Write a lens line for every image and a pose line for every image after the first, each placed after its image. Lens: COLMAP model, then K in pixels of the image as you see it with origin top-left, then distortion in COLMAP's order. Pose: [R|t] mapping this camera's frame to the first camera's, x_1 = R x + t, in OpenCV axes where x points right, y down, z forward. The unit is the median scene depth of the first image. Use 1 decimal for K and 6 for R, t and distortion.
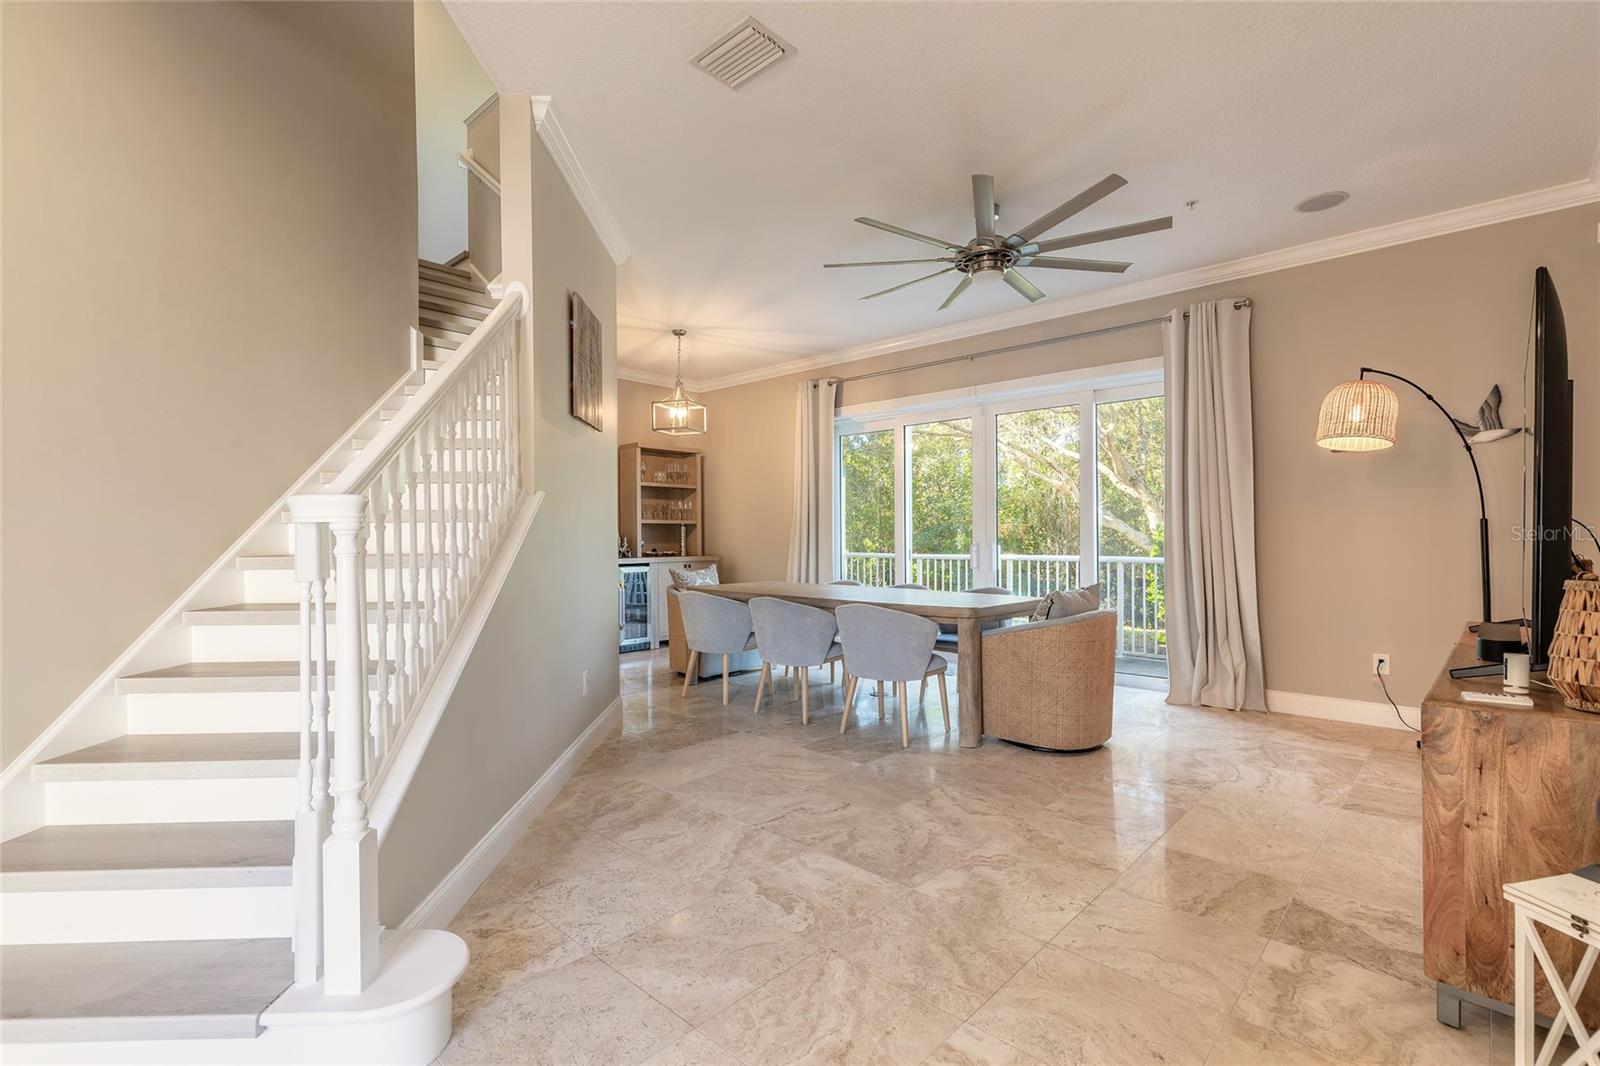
lens RADIAL K [[736.2, 0, 798.0], [0, 736.2, 531.1], [0, 0, 1]] dist [-0.002498, -0.000207]
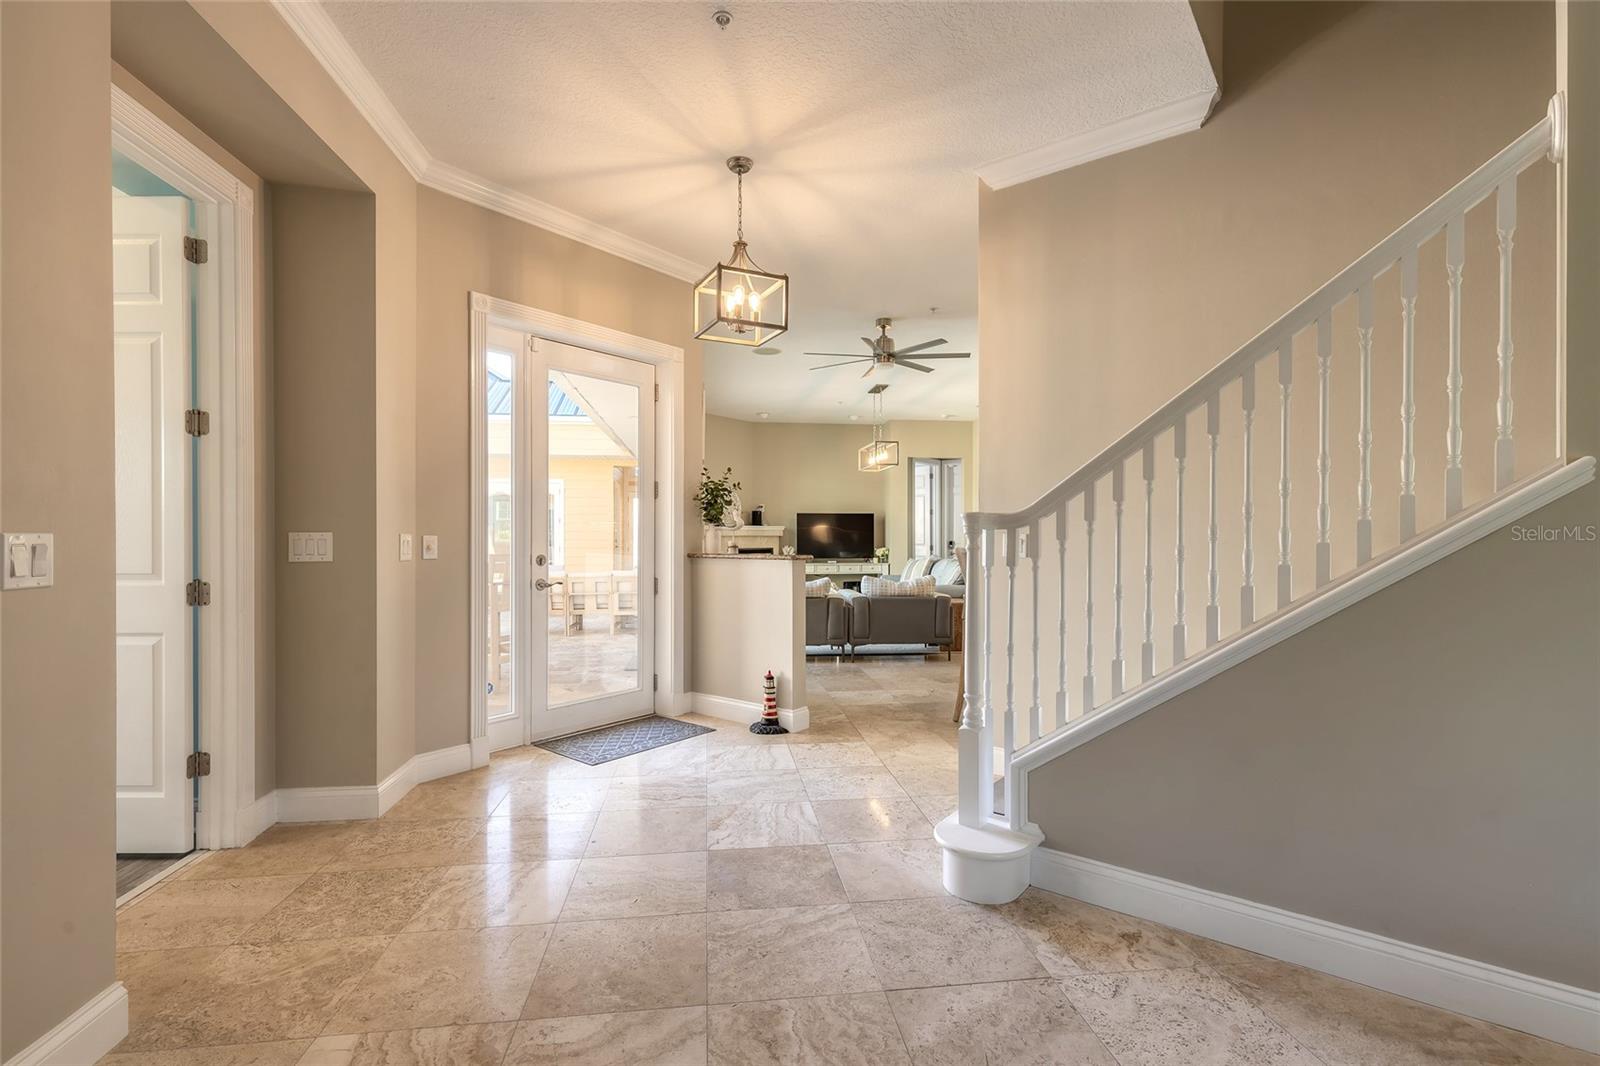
lens RADIAL K [[736.2, 0, 799.7], [0, 736.2, 542.2], [0, 0, 1]] dist [-0.002498, -0.000207]
pose [[-0.633876, 0.011824, -0.773344, 0.701277], [-0.003021, 0.999838, 0.017763, -0.007162], [0.773429, 0.013596, -0.633737, 1.433177]]
